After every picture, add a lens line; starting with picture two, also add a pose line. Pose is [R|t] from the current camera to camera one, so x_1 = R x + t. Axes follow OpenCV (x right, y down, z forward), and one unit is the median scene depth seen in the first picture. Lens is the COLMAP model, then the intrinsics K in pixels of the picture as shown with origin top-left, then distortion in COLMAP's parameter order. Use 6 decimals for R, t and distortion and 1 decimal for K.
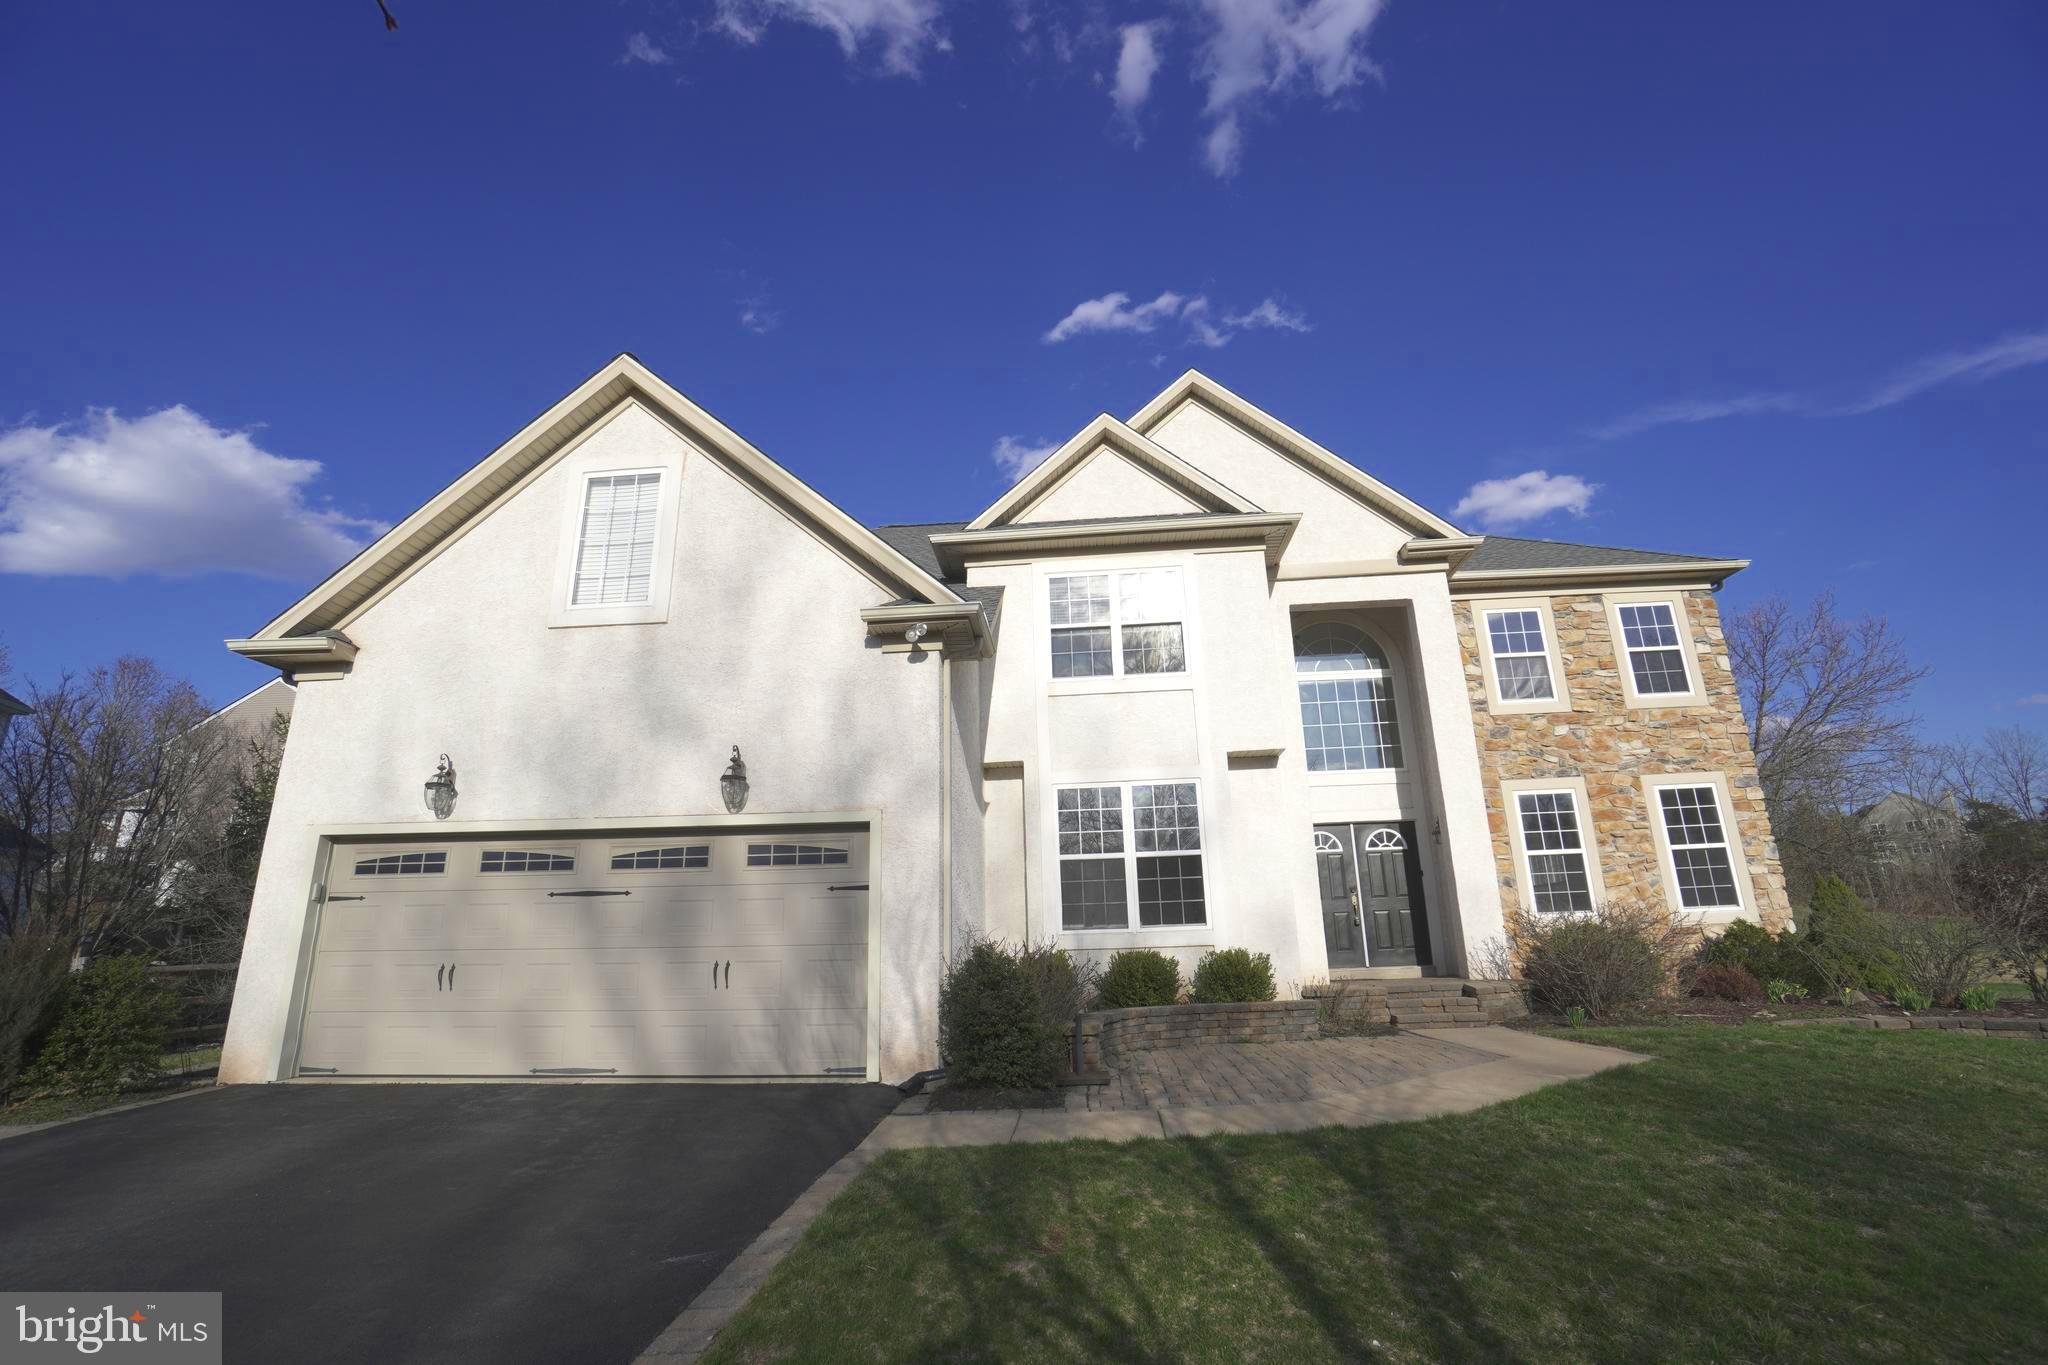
lens RADIAL K [[907.1, 0, 1025.3], [0, 907.1, 674.4], [0, 0, 1]] dist [-0.060375, 0.020159]
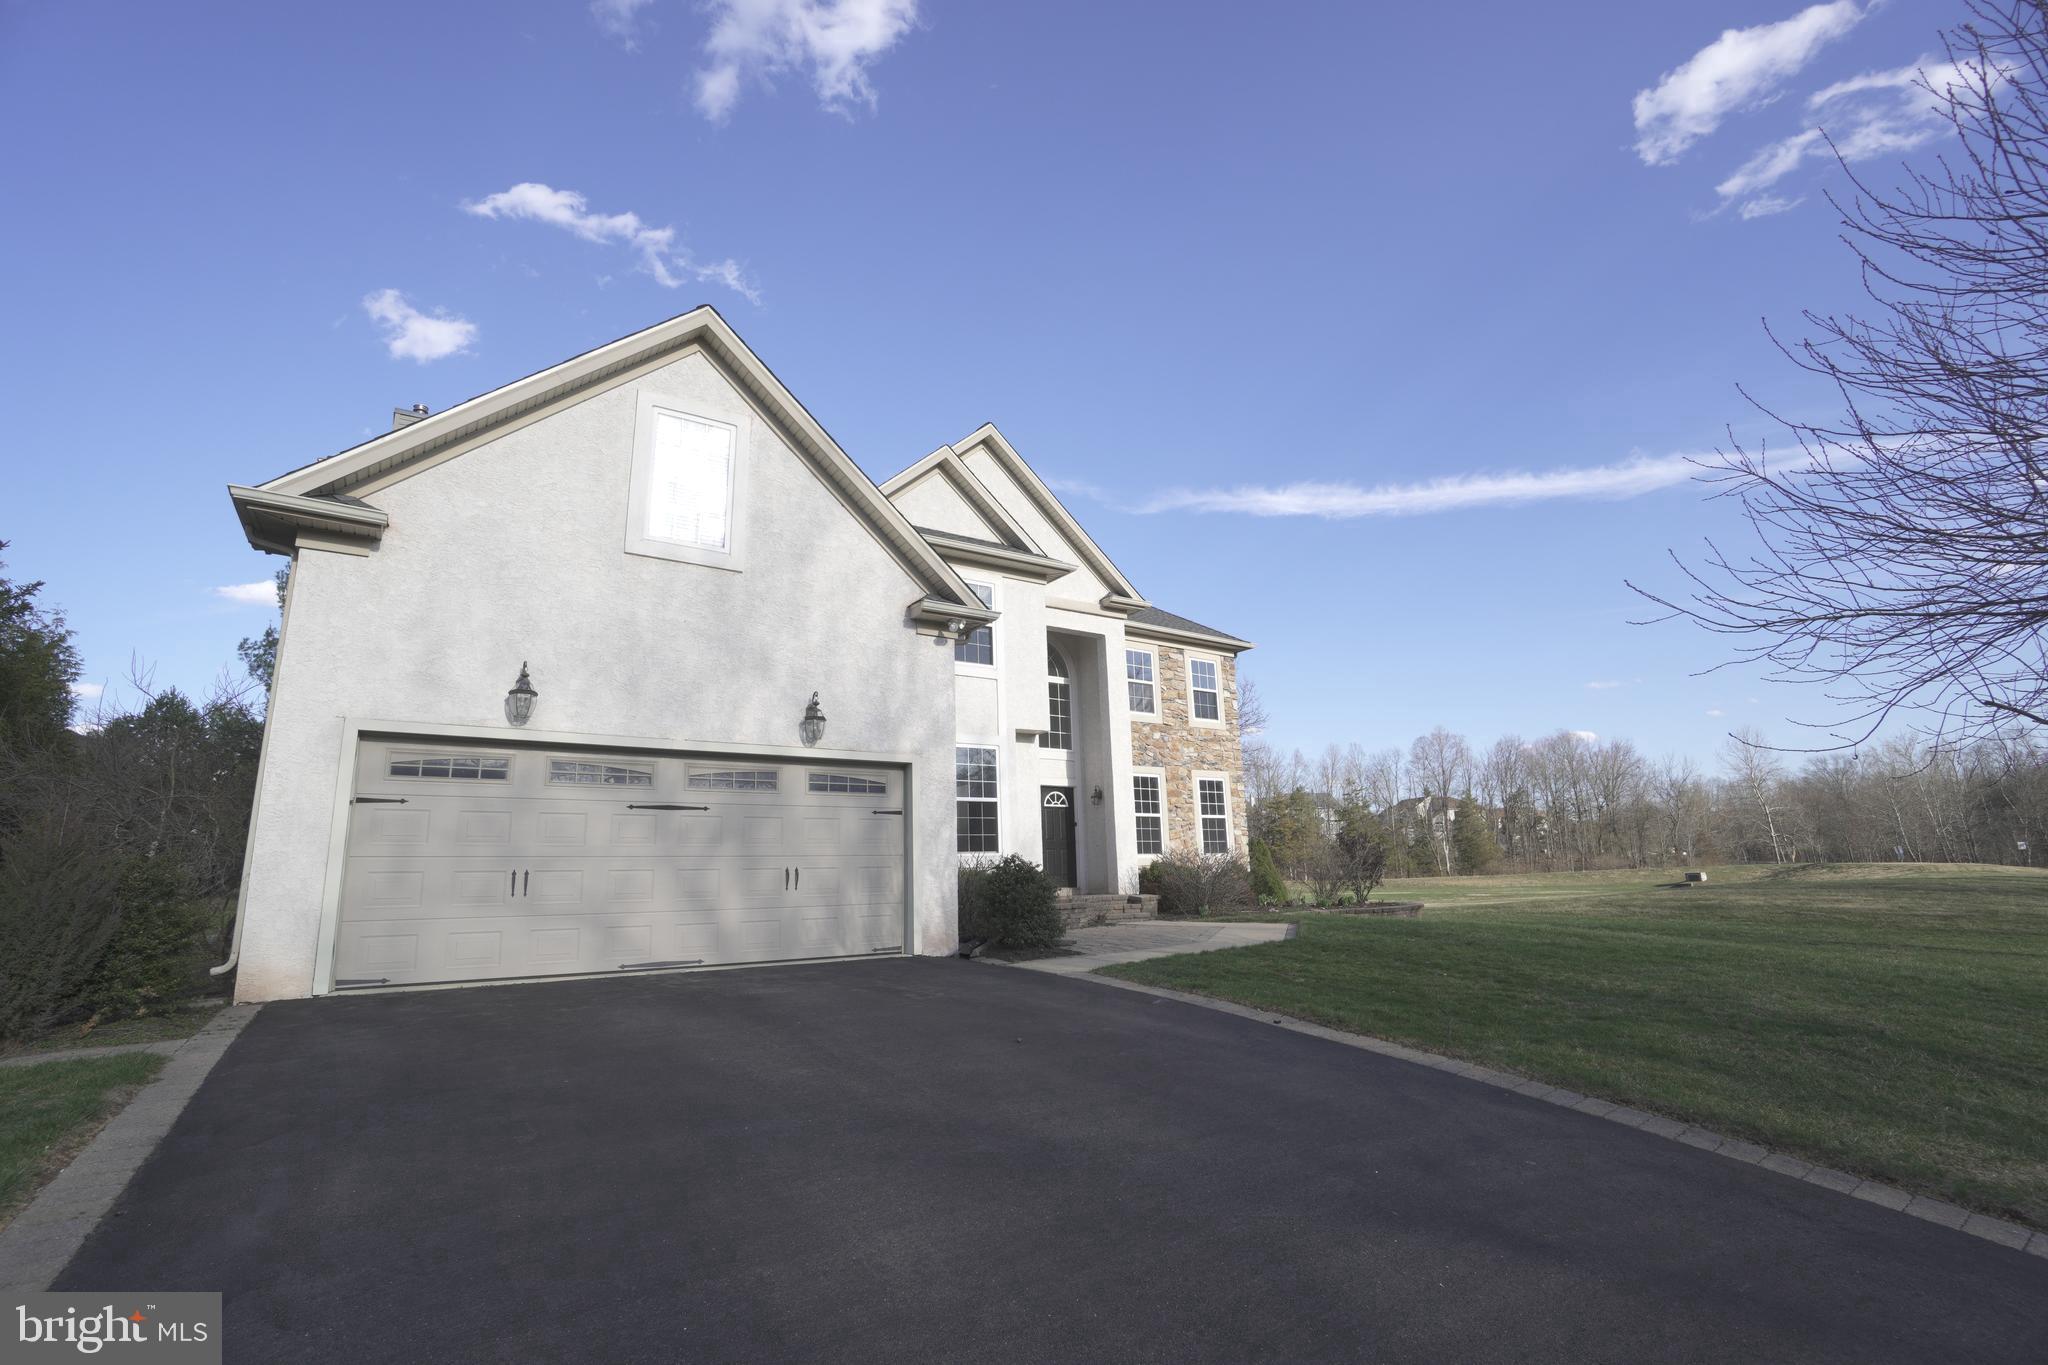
lens RADIAL K [[907.1, 0, 1025.3], [0, 907.1, 681.3], [0, 0, 1]] dist [-0.060375, 0.020159]
pose [[0.782403, 0.136719, 0.607580, -0.538593], [-0.172008, 0.985096, -0.000168, 0.010916], [-0.598547, -0.104377, 0.794259, -0.081559]]
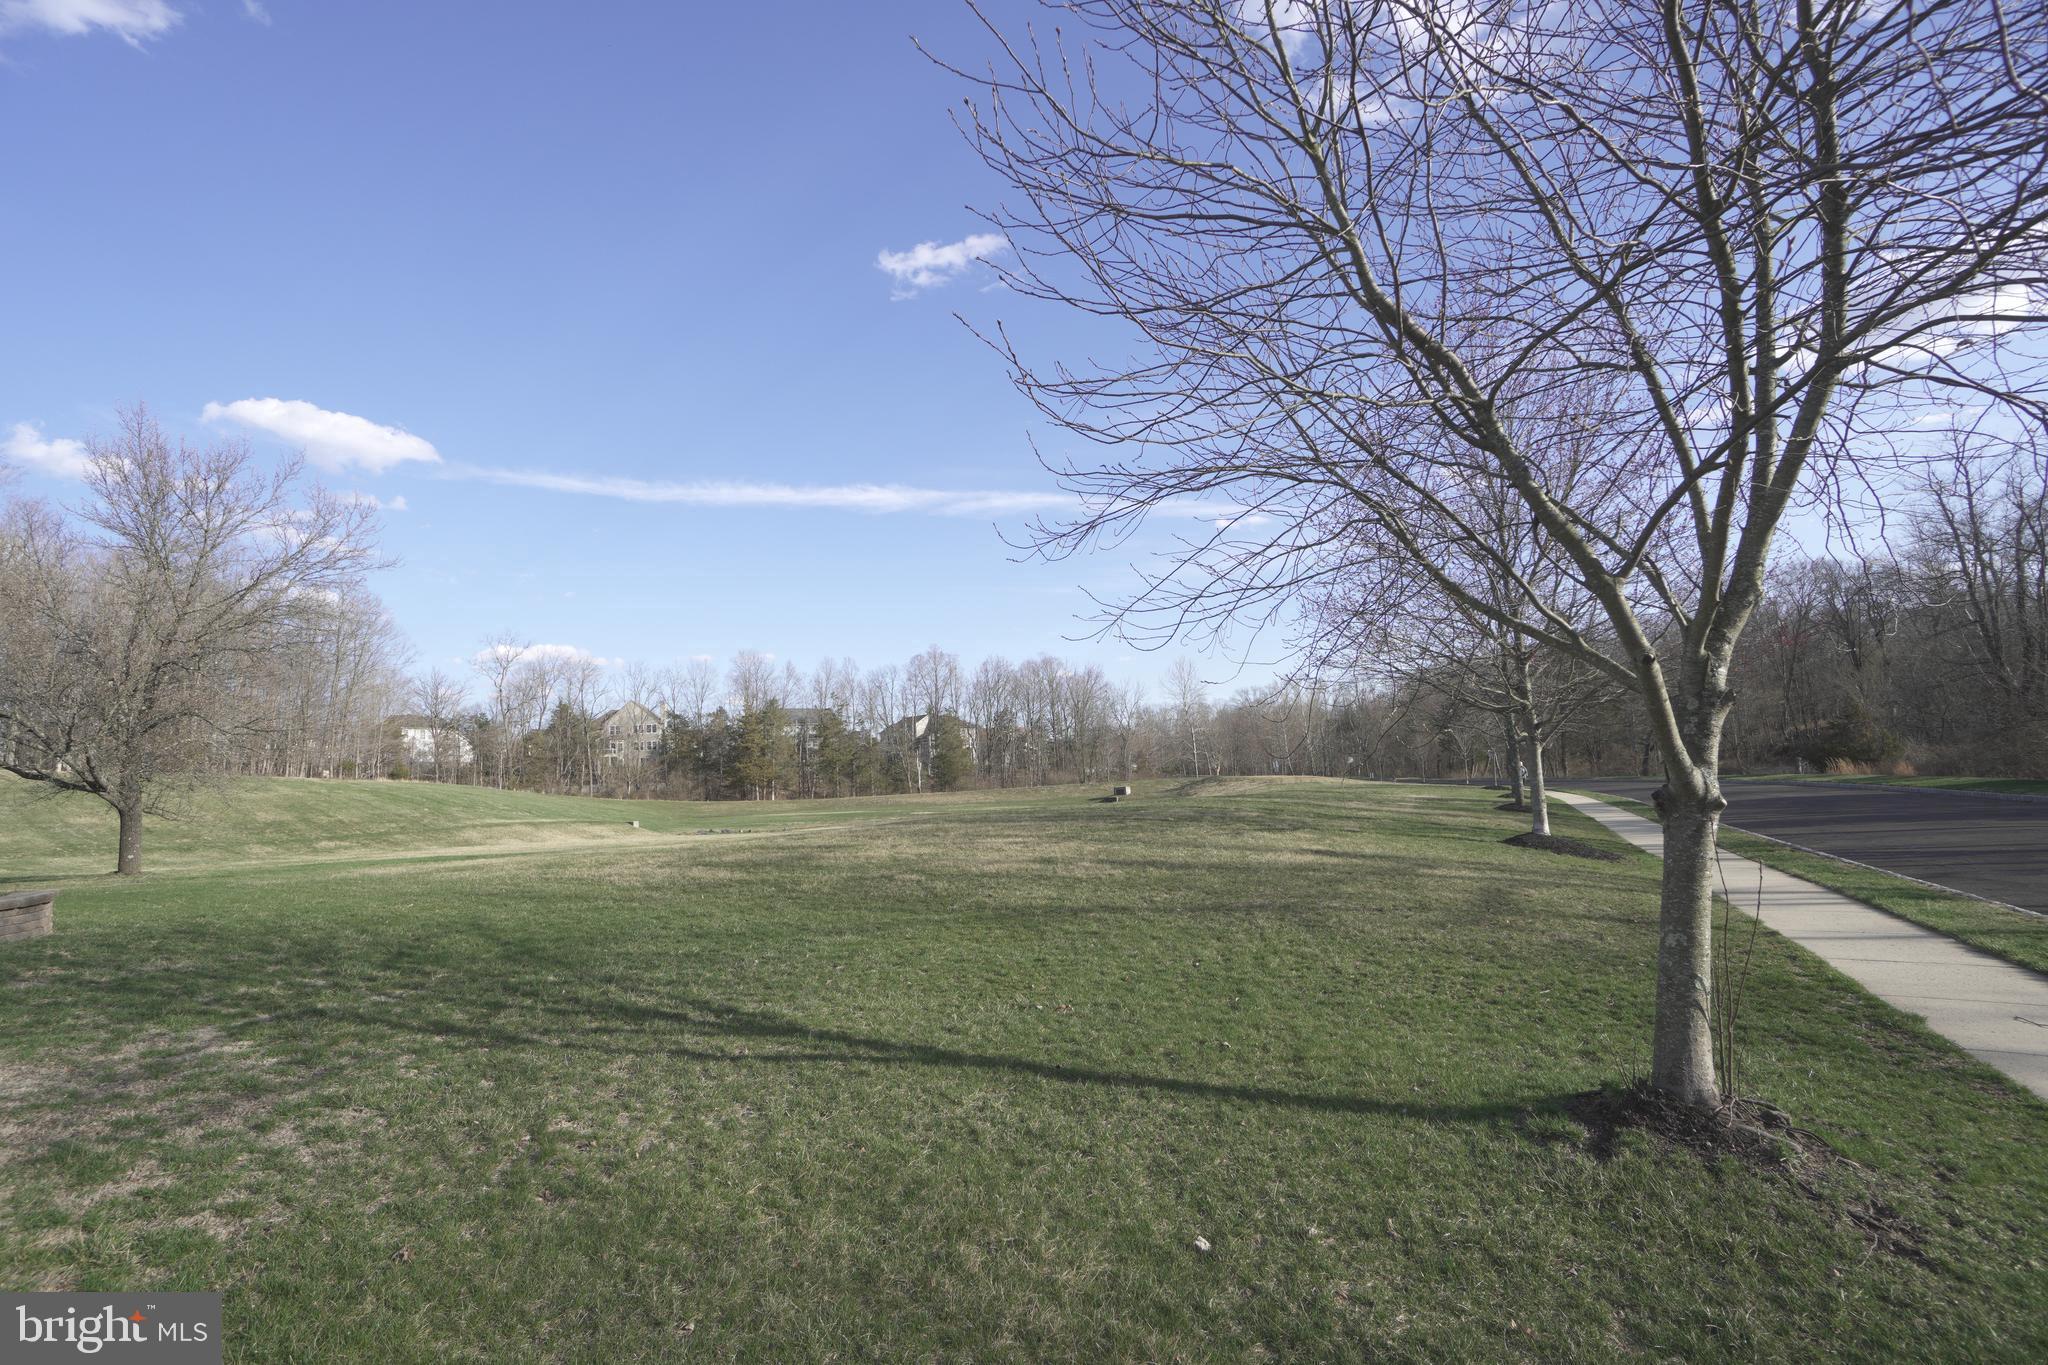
lens RADIAL K [[907.1, 0, 1029.5], [0, 907.1, 691.8], [0, 0, 1]] dist [-0.060375, 0.020159]
pose [[0.399355, 0.089669, 0.912401, 0.642501], [-0.222259, 0.974987, 0.001462, -0.033208], [-0.889447, -0.203373, 0.409296, -0.164860]]
